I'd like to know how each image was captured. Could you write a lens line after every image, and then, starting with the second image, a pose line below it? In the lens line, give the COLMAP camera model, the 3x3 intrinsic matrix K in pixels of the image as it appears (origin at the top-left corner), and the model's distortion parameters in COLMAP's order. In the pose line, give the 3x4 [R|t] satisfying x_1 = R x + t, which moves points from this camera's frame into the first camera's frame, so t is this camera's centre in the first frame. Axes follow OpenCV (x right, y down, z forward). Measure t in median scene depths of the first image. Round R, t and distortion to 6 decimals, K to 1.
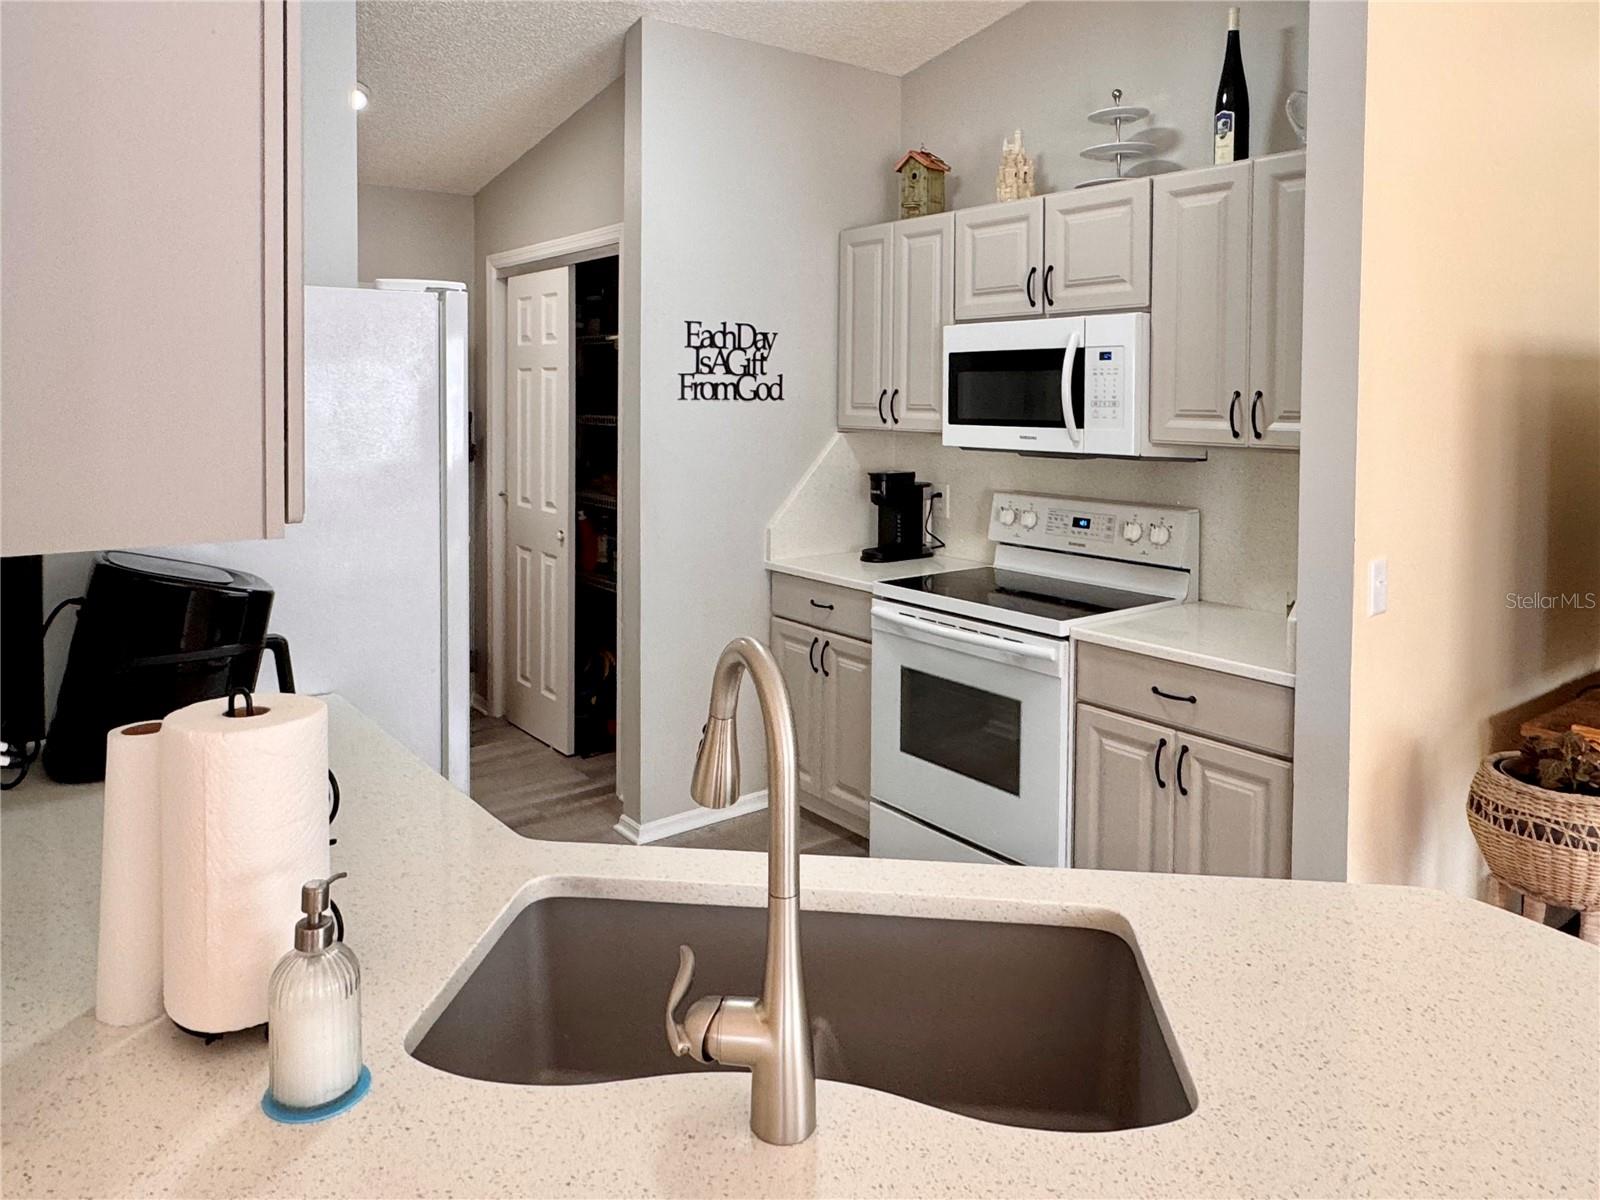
lens RADIAL K [[1122.1, 0, 773.2], [0, 1122.1, 410.4], [0, 0, 1]] dist [-0.003084, -0.007596]
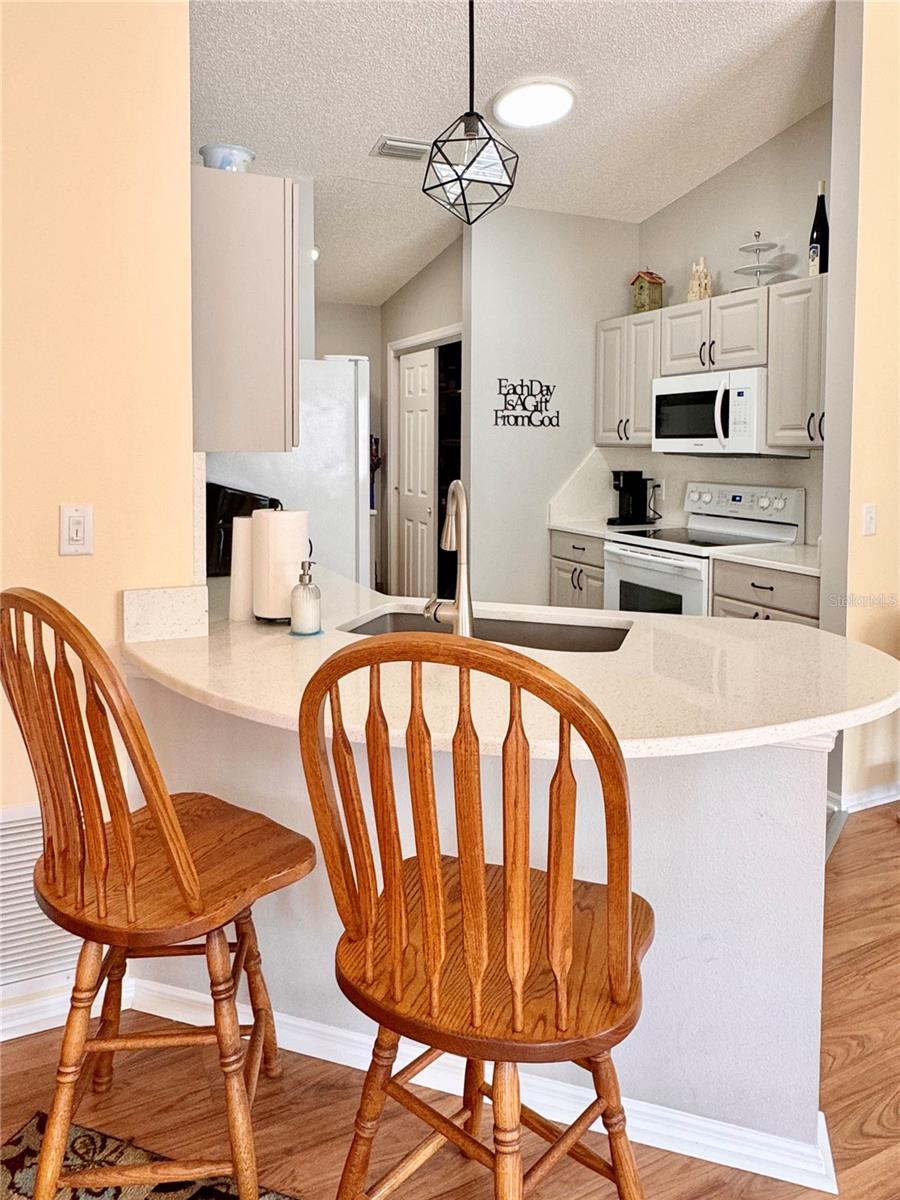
lens RADIAL K [[841.5, 0, 439.8], [0, 841.5, 470.1], [0, 0, 1]] dist [-0.003084, -0.007596]
pose [[0.979784, 0.006382, -0.199957, 0.090031], [-0.003307, 0.999871, 0.015705, 0.038328], [0.200031, -0.014726, 0.979679, -0.261542]]
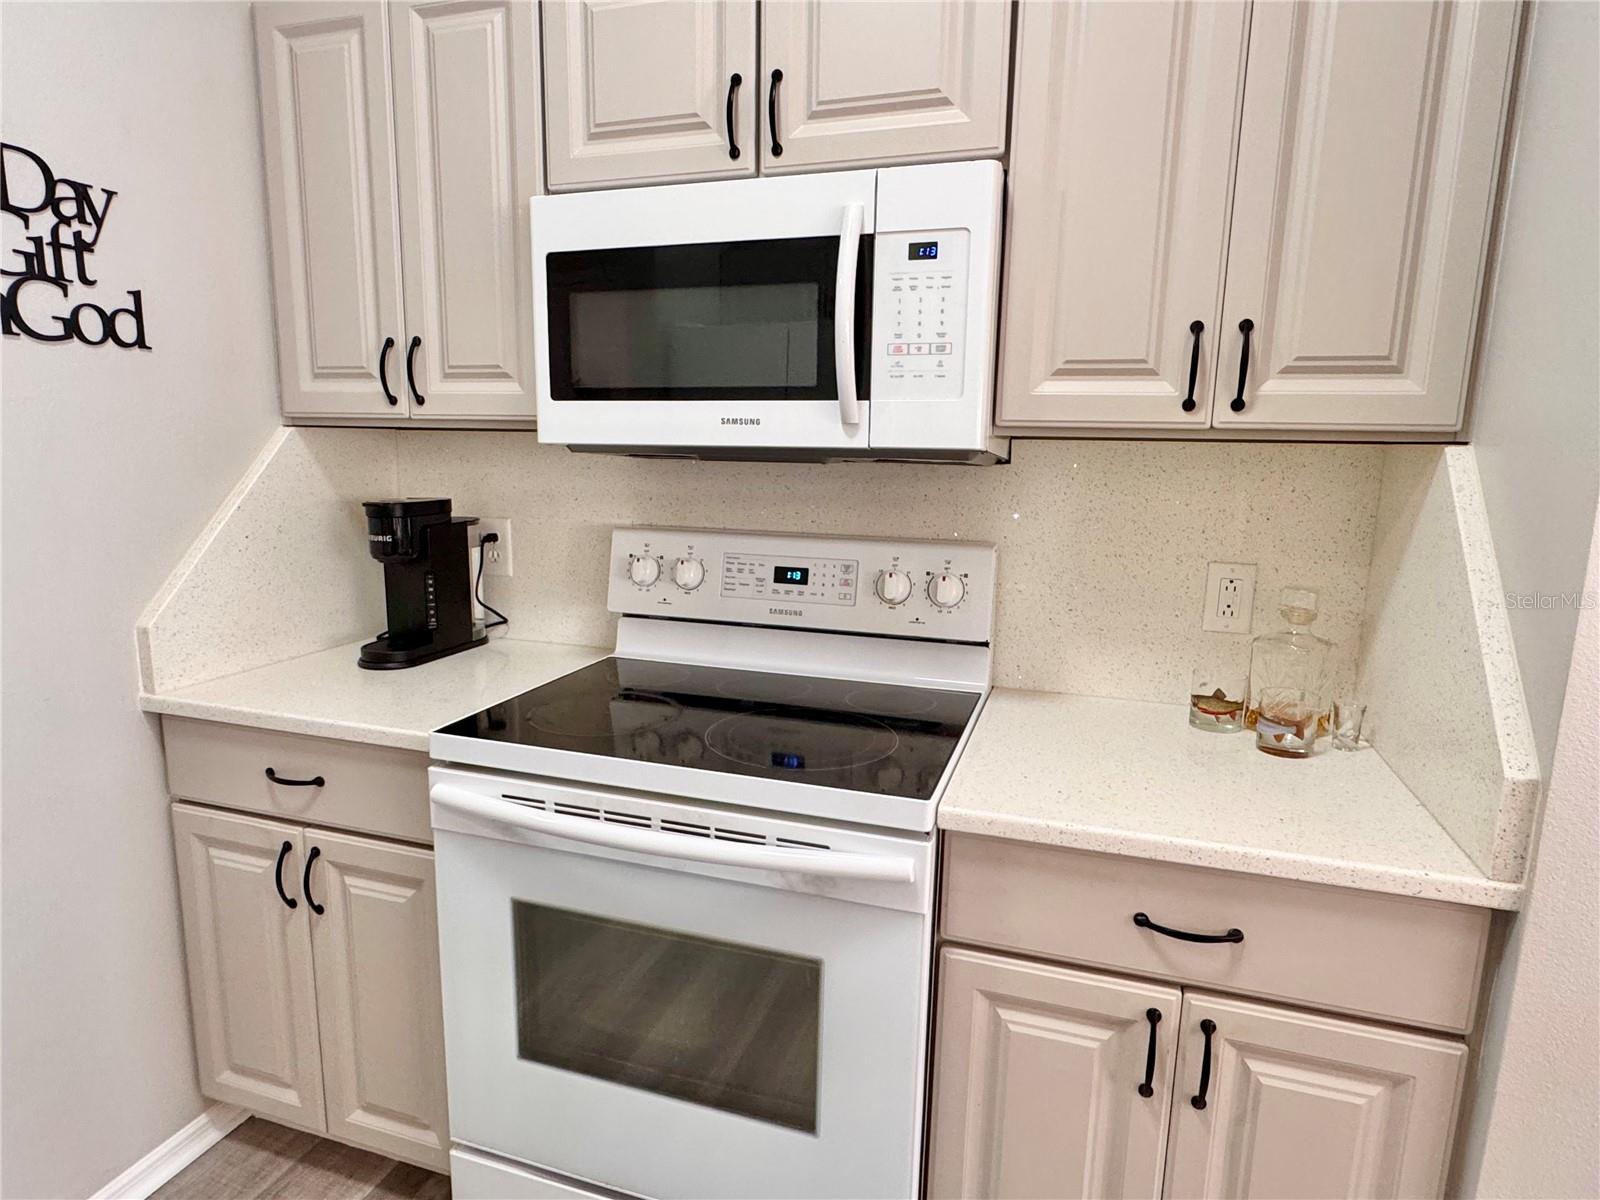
lens RADIAL K [[931.5, 0, 811.9], [0, 931.5, 608.1], [0, 0, 1]] dist [0.000633, -0.002376]
pose [[0.812296, -0.094478, 0.575542, 0.000017], [-0.002991, 0.986105, 0.166095, 0.033262], [-0.583237, -0.136640, 0.800727, 0.555233]]
